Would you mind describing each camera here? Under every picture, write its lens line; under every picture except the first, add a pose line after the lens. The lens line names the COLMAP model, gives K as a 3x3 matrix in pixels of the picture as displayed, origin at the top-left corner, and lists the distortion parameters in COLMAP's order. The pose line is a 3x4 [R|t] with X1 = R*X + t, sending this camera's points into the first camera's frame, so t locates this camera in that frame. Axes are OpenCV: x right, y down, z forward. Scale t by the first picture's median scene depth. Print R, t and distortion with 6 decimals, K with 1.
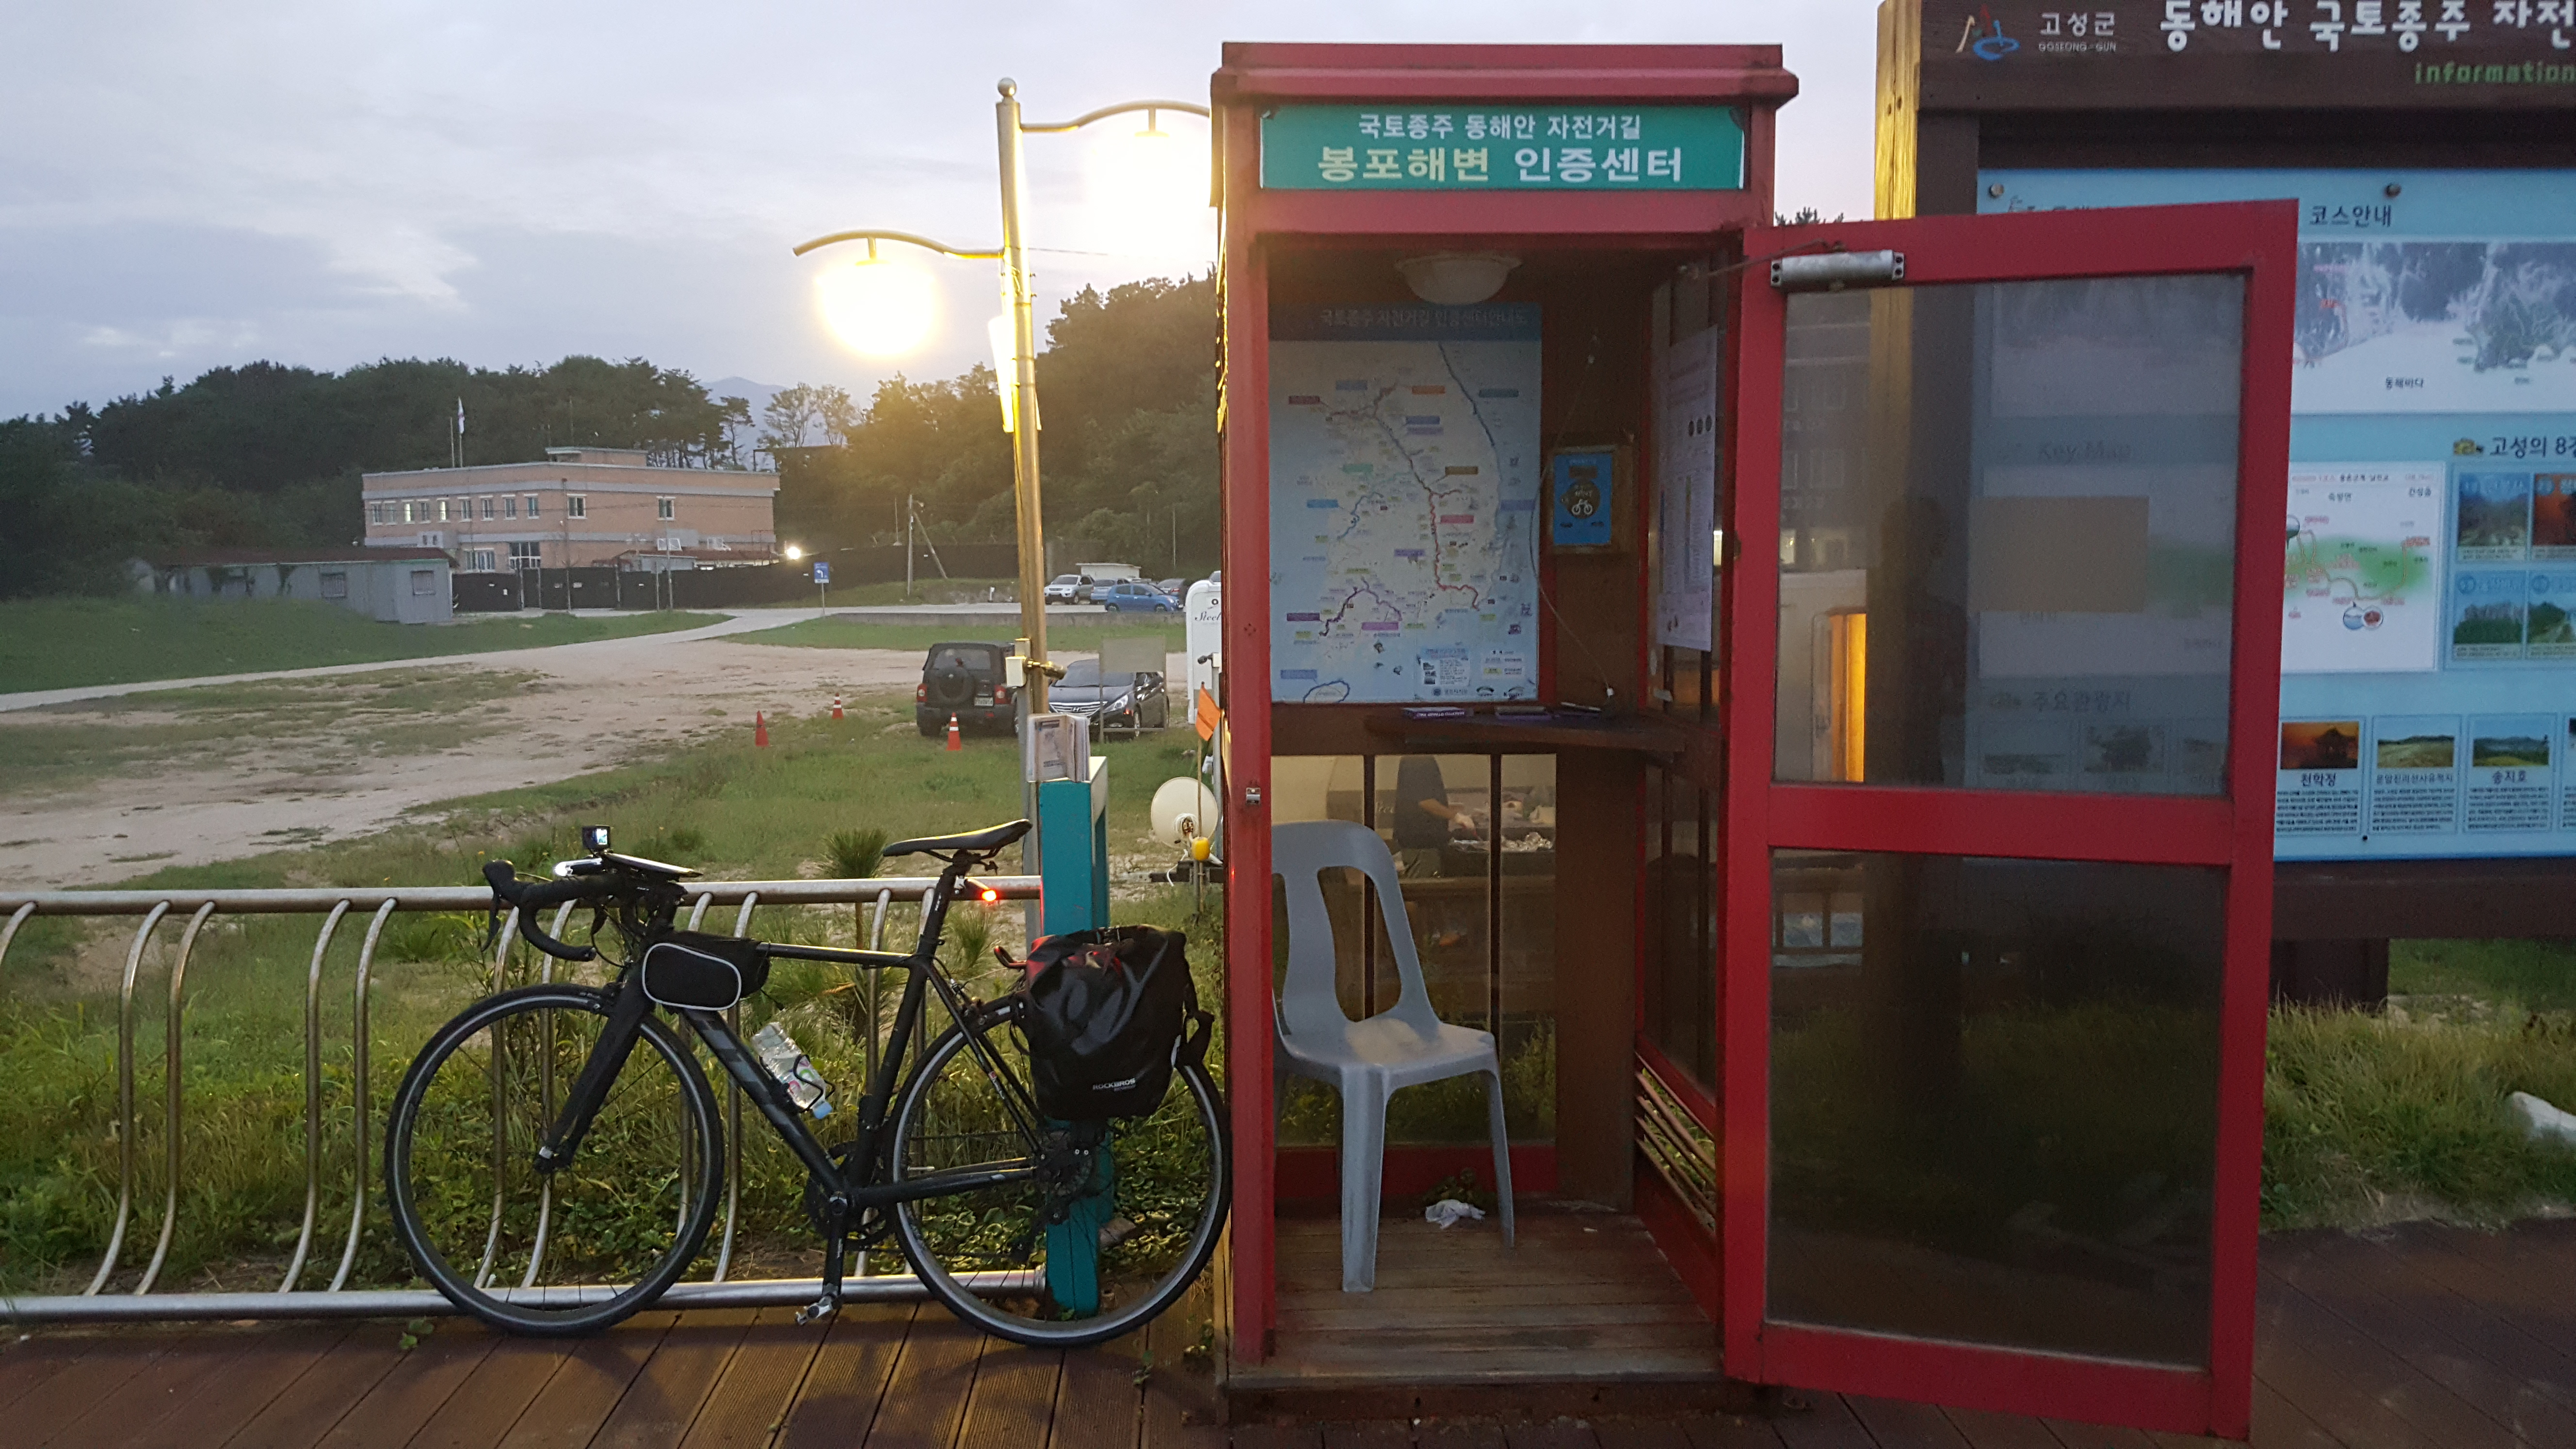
lens RADIAL K [[1873.9, 0, 1288.0], [0, 1873.9, 724.5], [0, 0, 1]] dist [-0.053280, -0.003660]
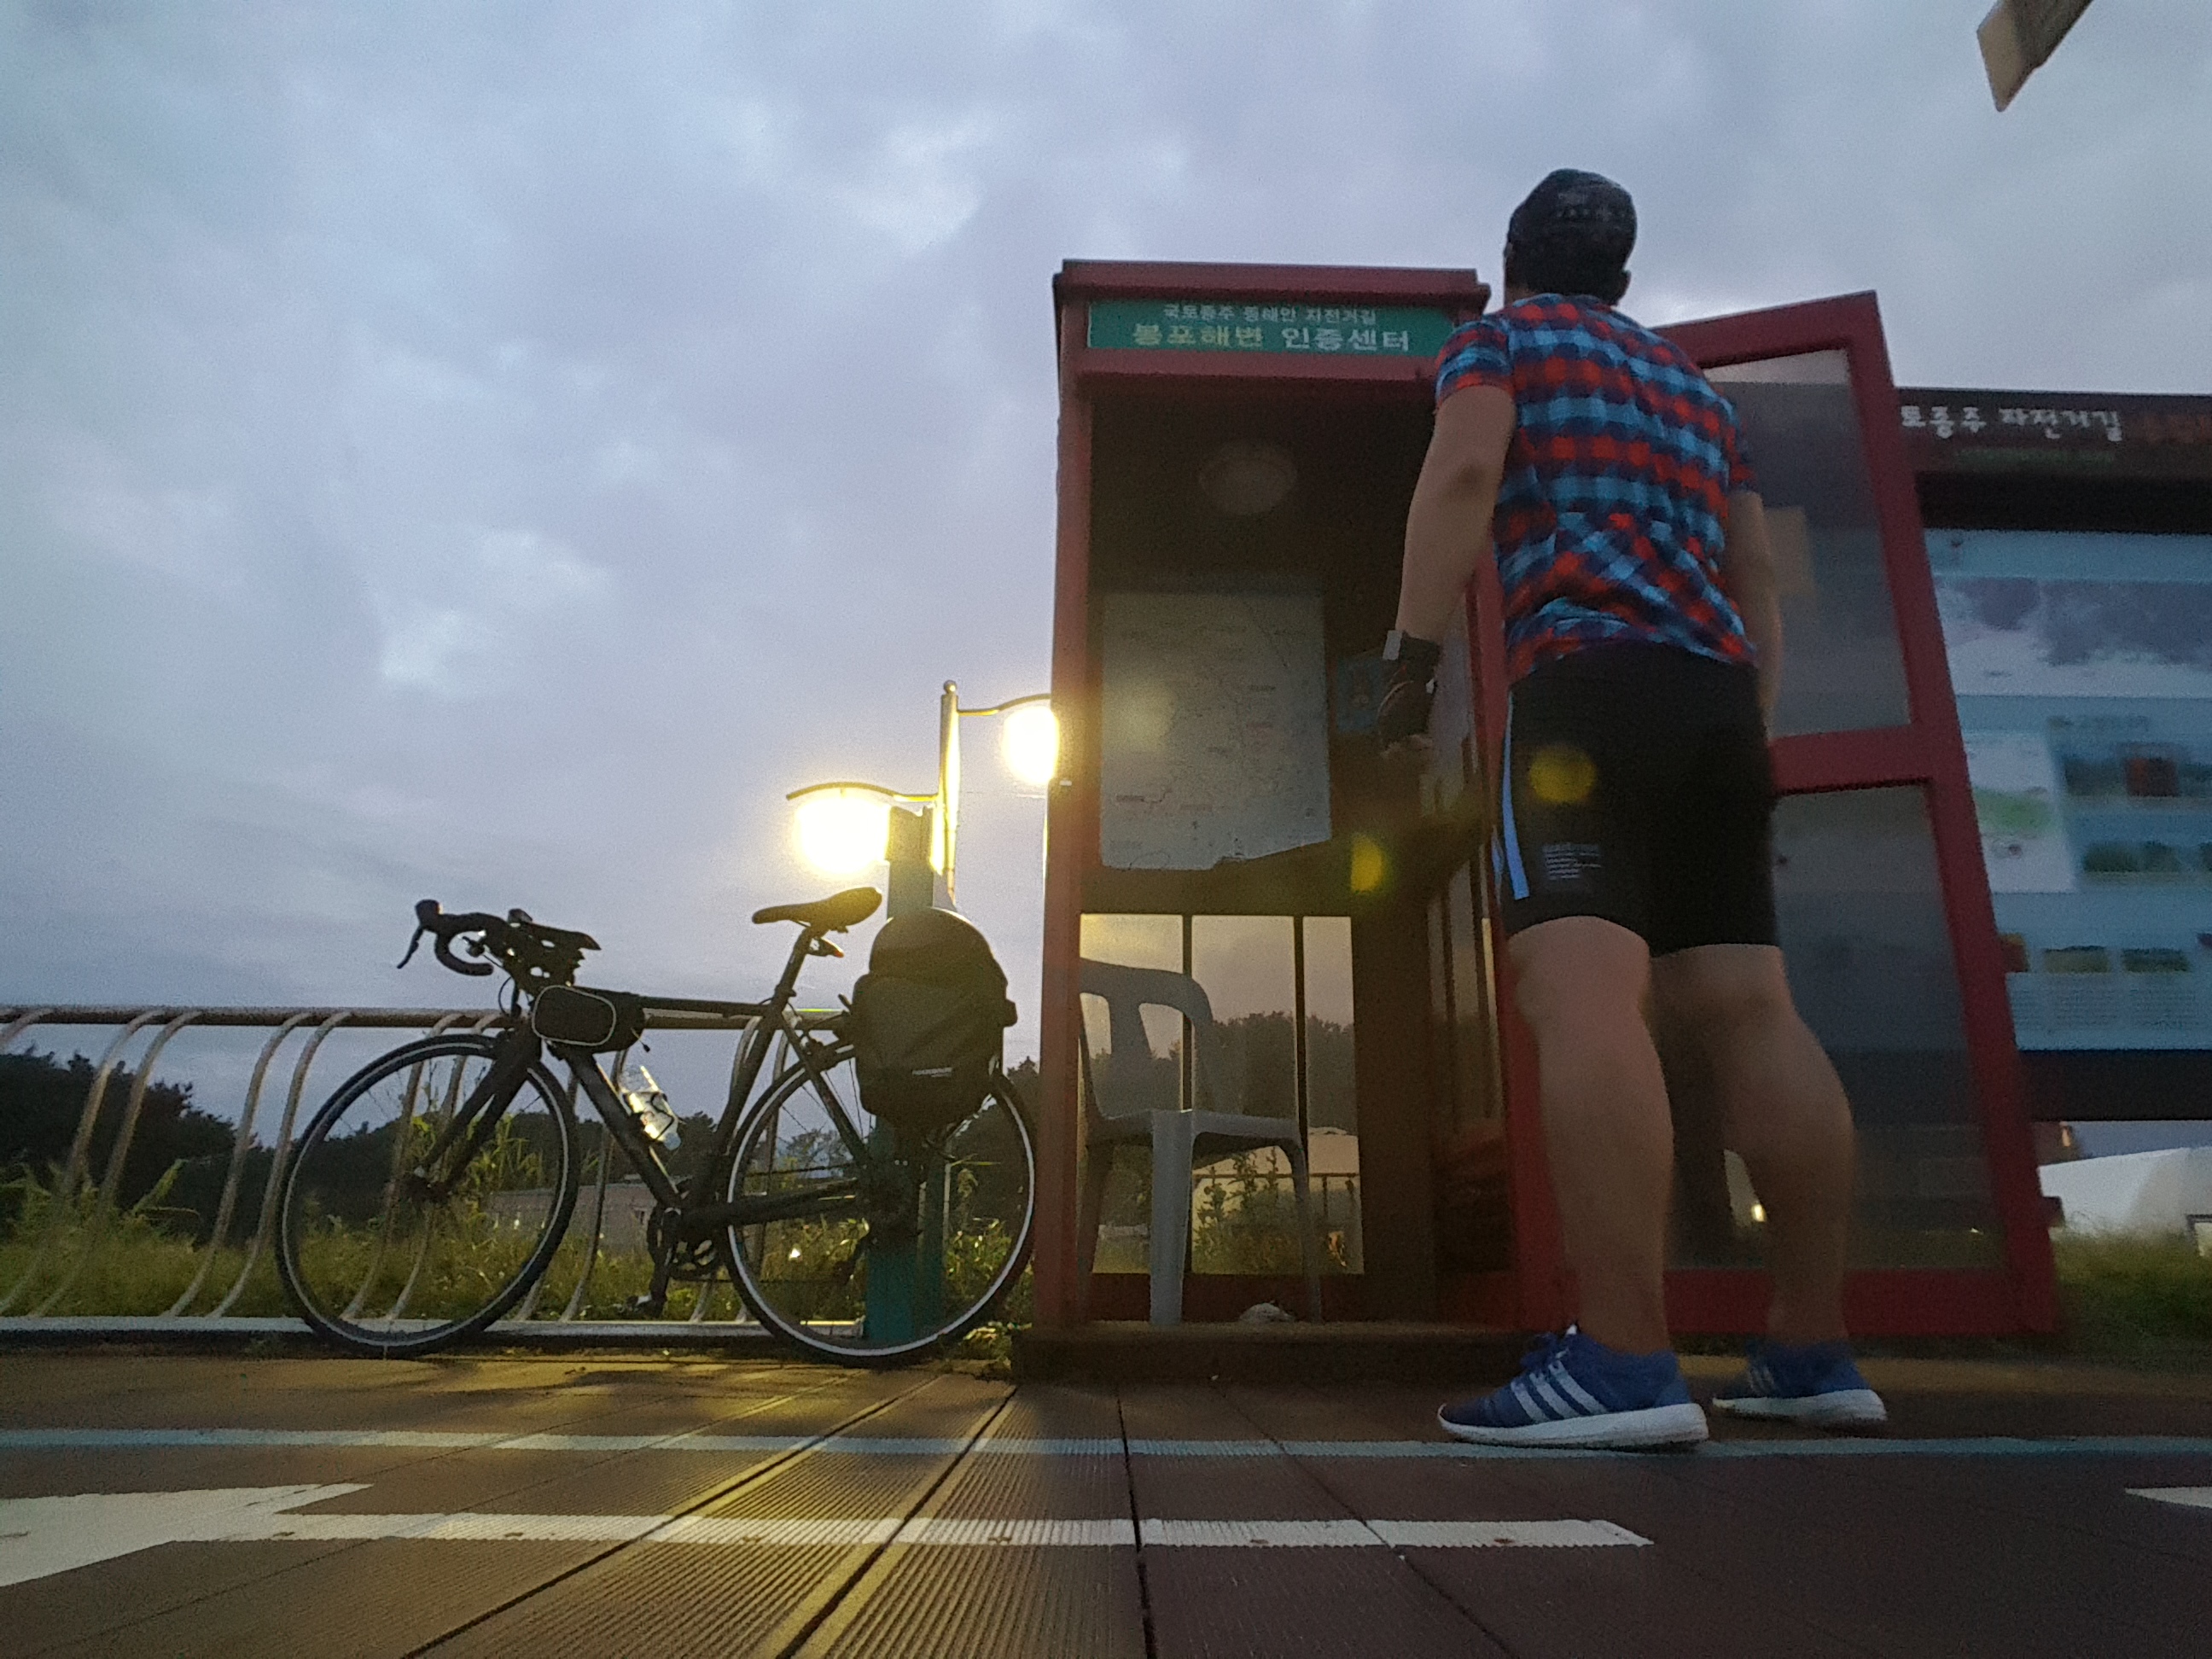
lens RADIAL K [[1407.8, 0, 1134.1], [0, 1407.8, 828.3], [0, 0, 1]] dist [-0.164857, 0.090283]
pose [[0.999457, 0.003717, -0.032725, 0.043688], [-0.016344, 0.918610, -0.394827, 0.351737], [0.028594, 0.395148, 0.918172, 0.206639]]
